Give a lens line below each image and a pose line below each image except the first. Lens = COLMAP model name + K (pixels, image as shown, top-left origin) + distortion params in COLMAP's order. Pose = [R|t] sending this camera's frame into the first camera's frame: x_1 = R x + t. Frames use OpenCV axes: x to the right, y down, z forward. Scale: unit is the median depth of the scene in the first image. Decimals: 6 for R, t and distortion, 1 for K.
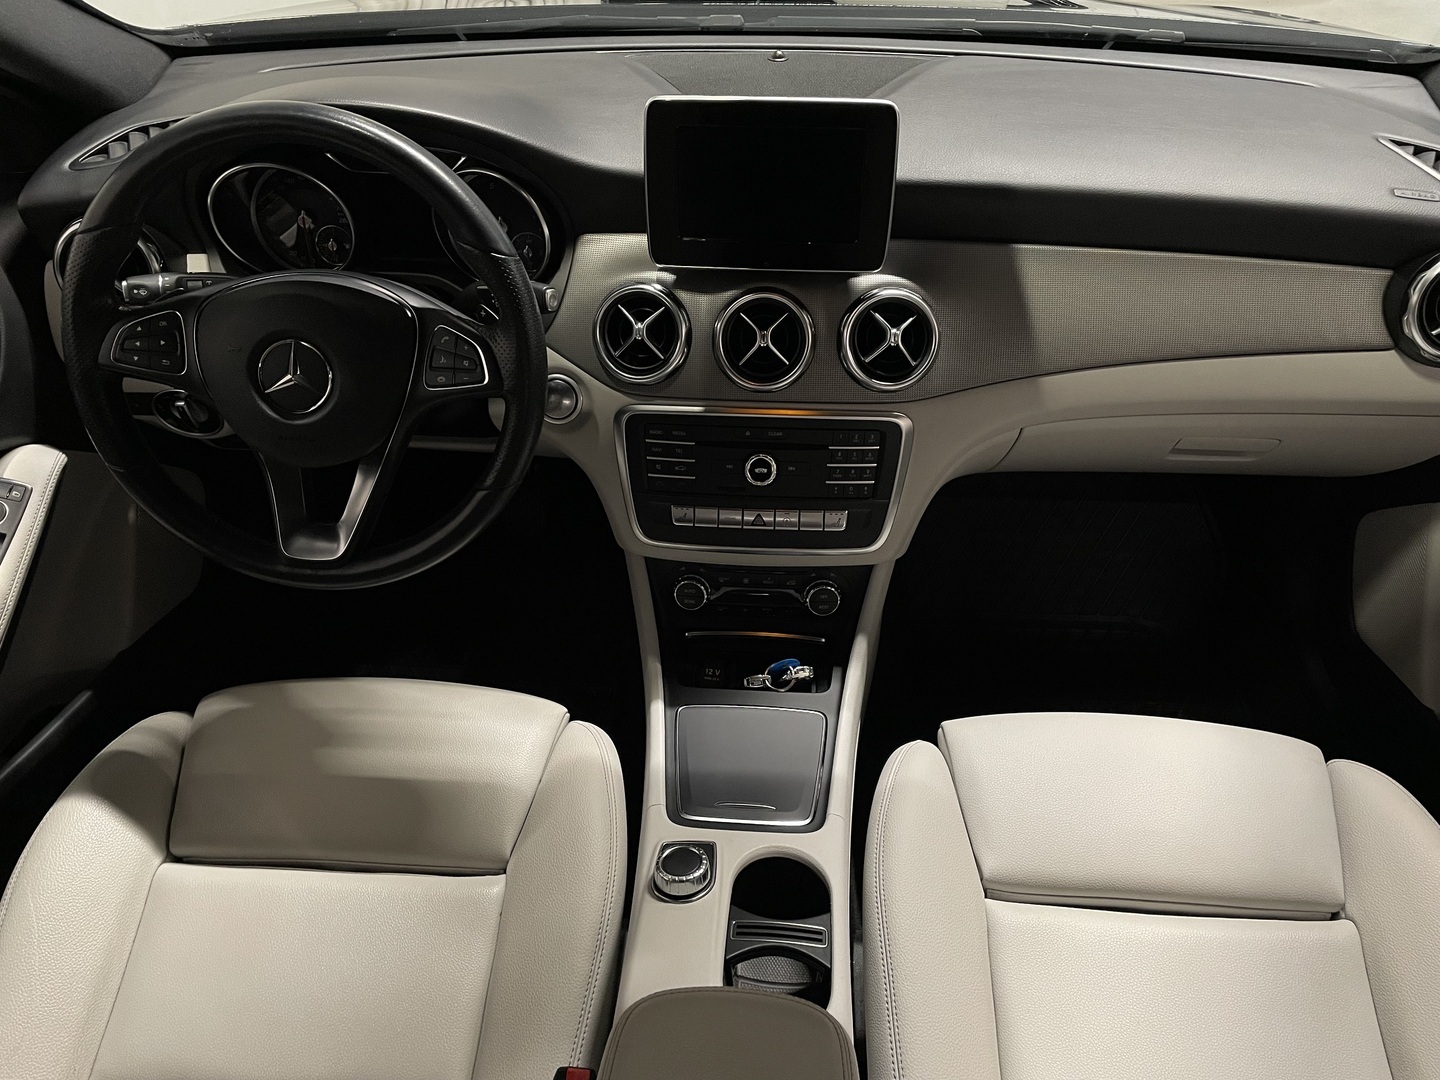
lens RADIAL K [[1112.2, 0, 723.2], [0, 1112.2, 547.6], [0, 0, 1]] dist [0.037748, -0.037166]
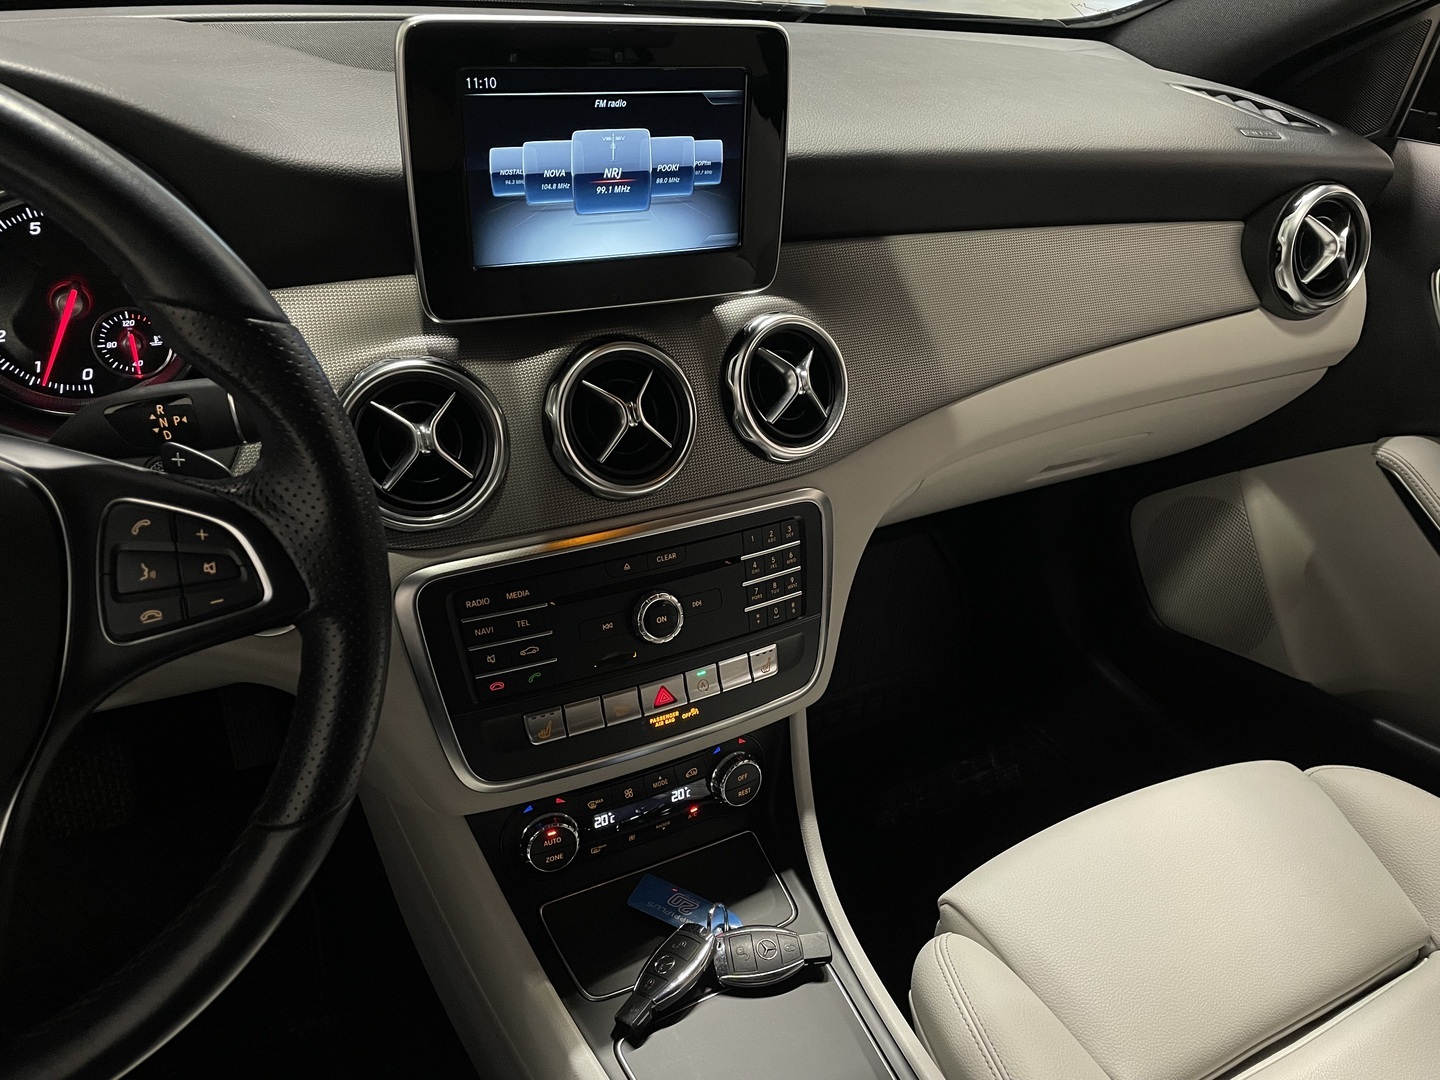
lens RADIAL K [[1112.2, 0, 721.0], [0, 1112.2, 530.8], [0, 0, 1]] dist [0.037748, -0.037166]
pose [[0.834877, -0.221490, 0.503908, -0.245535], [0.257388, 0.966307, -0.001707, -0.108843], [-0.486551, 0.131125, 0.863756, 0.437662]]
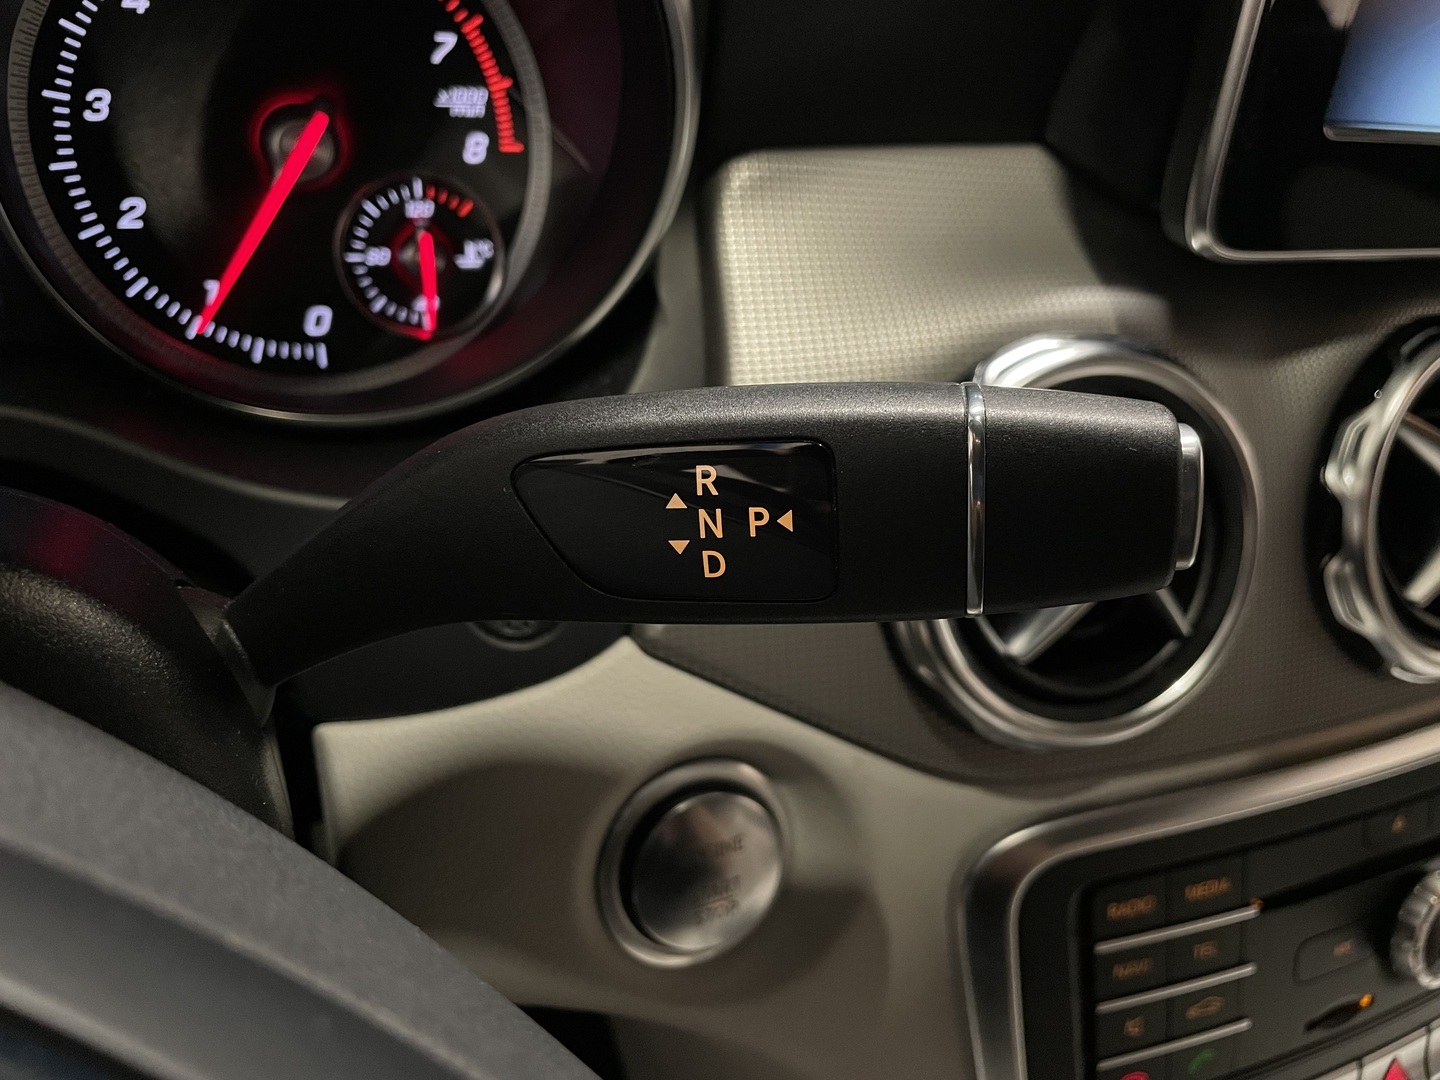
lens RADIAL K [[1112.2, 0, 686.3], [0, 1112.2, 517.1], [0, 0, 1]] dist [0.037748, -0.037166]
pose [[0.865144, -0.158914, 0.475681, -0.262703], [0.175798, 0.984384, 0.009127, -0.217155], [-0.469704, 0.075728, 0.879570, 0.833465]]
